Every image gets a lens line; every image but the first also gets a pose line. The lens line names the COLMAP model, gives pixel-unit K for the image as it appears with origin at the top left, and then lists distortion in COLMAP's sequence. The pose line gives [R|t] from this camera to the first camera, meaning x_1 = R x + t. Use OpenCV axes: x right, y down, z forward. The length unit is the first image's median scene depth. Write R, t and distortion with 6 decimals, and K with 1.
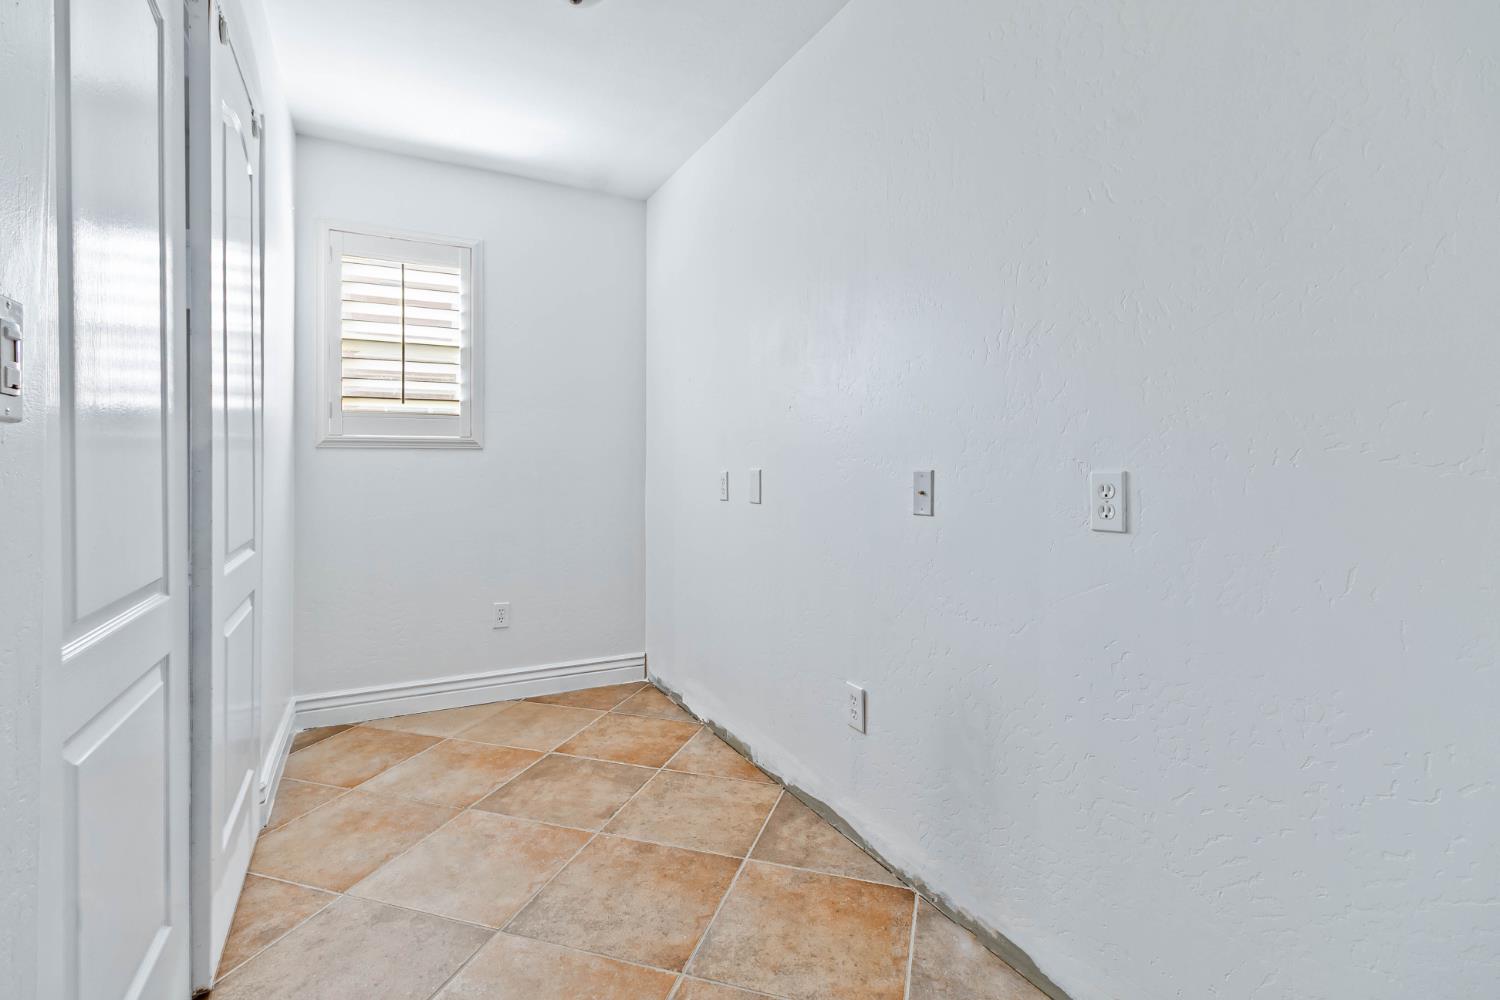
lens RADIAL K [[695.9, 0, 736.5], [0, 695.9, 474.1], [0, 0, 1]] dist [-0.001450, 0.000785]
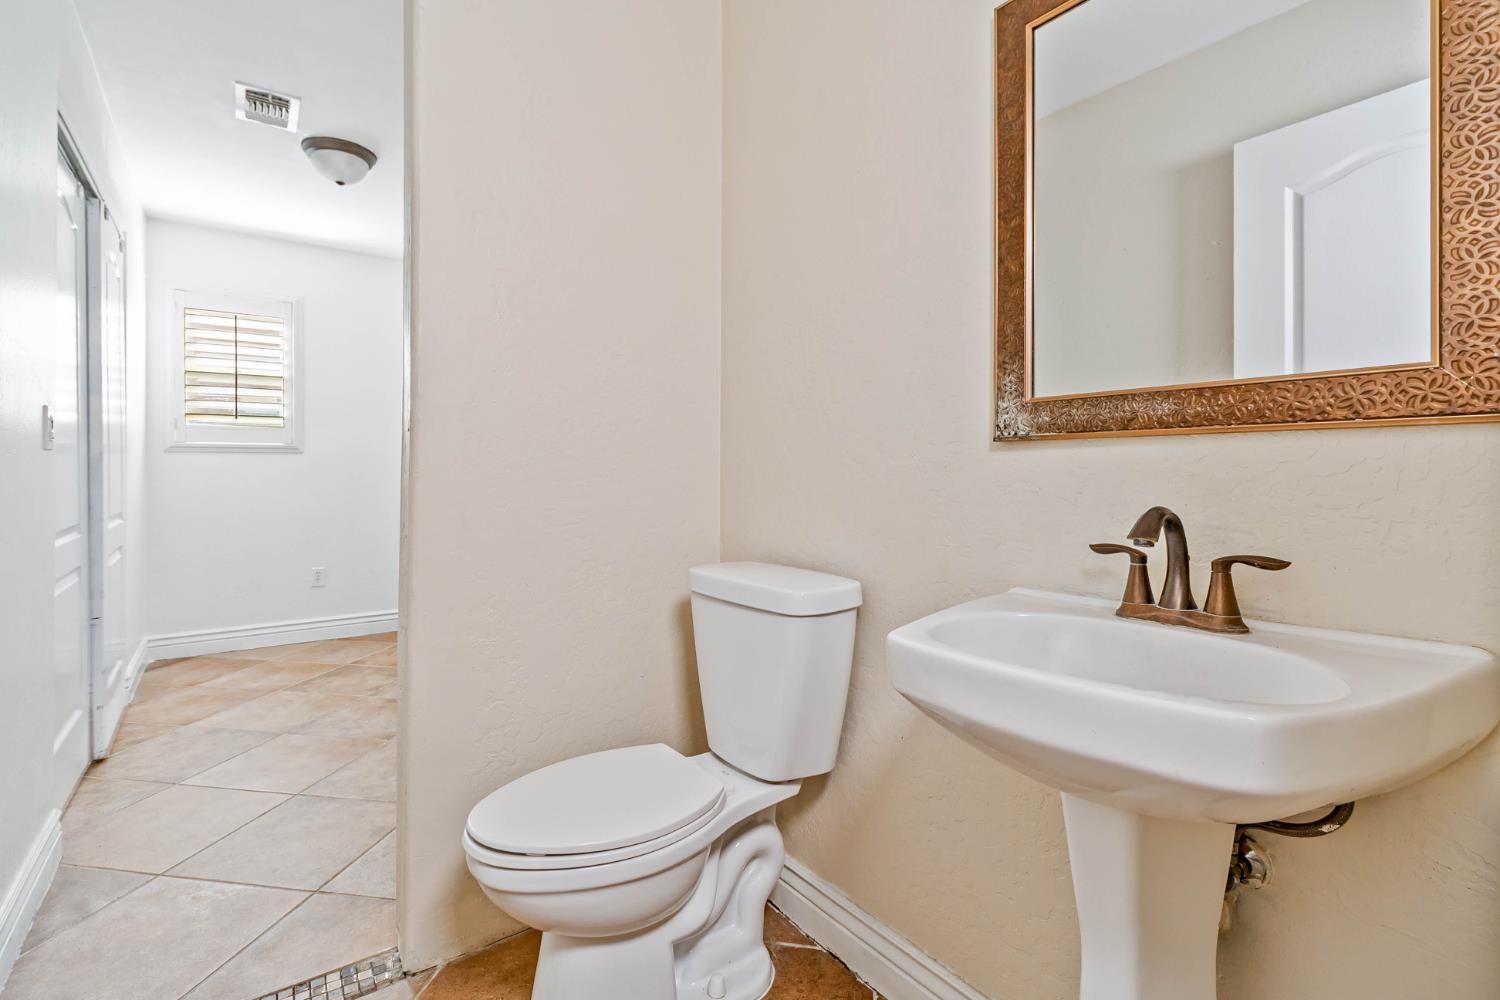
lens RADIAL K [[695.9, 0, 736.5], [0, 695.9, 474.1], [0, 0, 1]] dist [-0.001450, 0.000785]
pose [[0.988626, -0.003126, 0.150362, 0.370147], [0.002996, 0.999995, 0.001090, 0.008523], [-0.150364, -0.000627, 0.988630, -0.638998]]
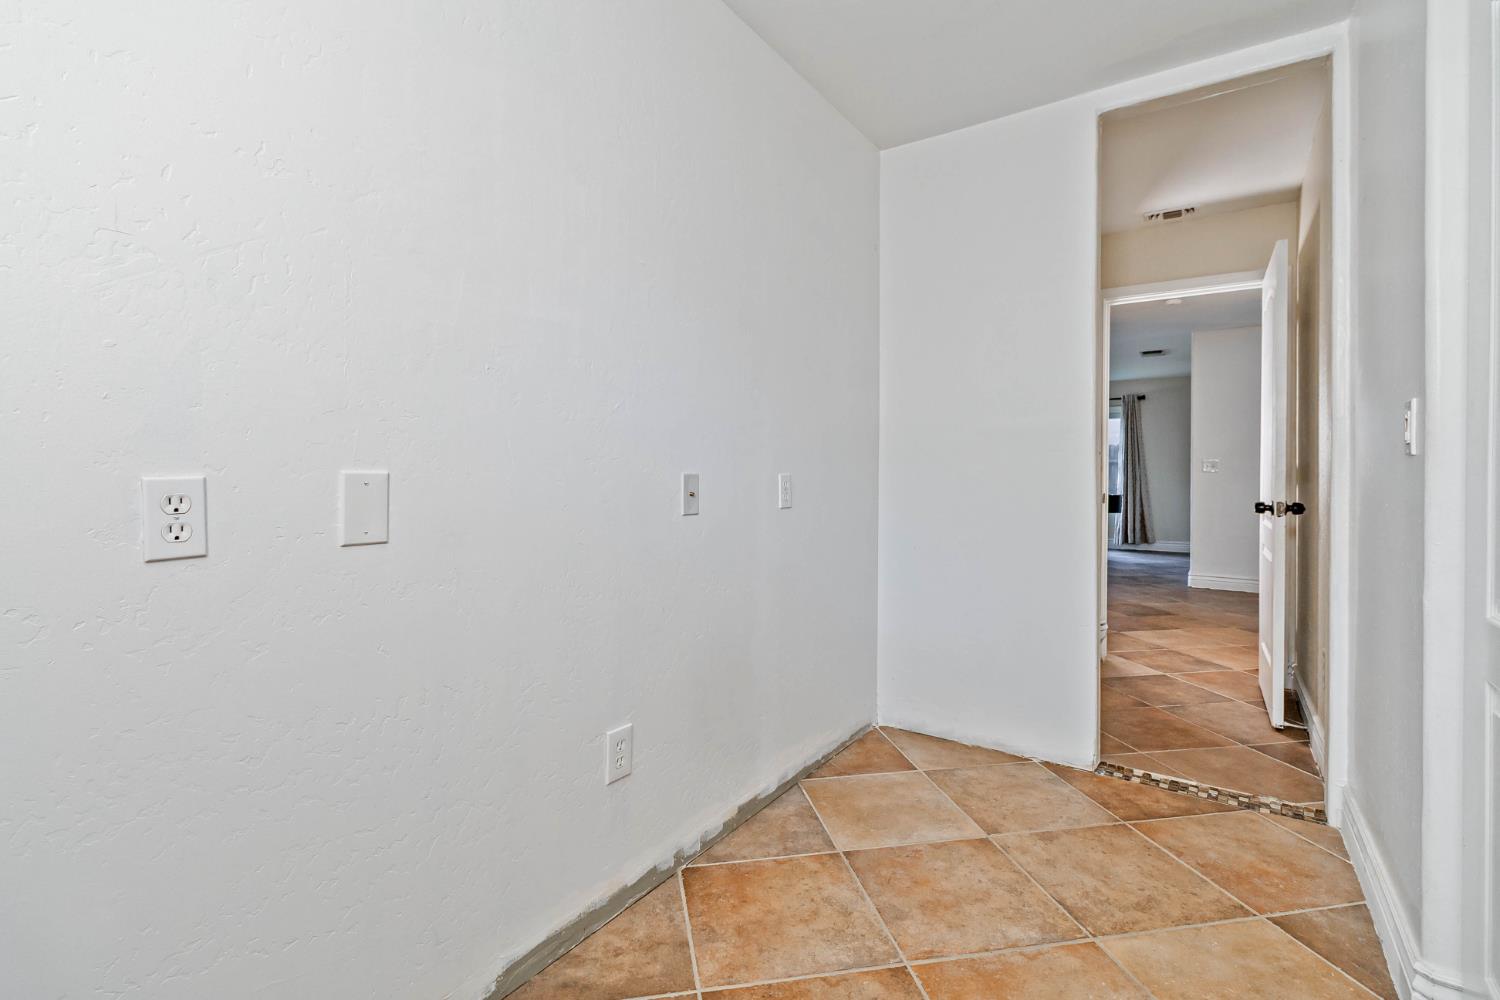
lens RADIAL K [[695.9, 0, 736.5], [0, 695.9, 474.1], [0, 0, 1]] dist [-0.001450, 0.000785]
pose [[-0.471065, 0.002748, 0.882094, -0.706462], [0.009171, 0.999956, 0.001782, -0.006464], [-0.882051, 0.008929, -0.471070, 1.385000]]
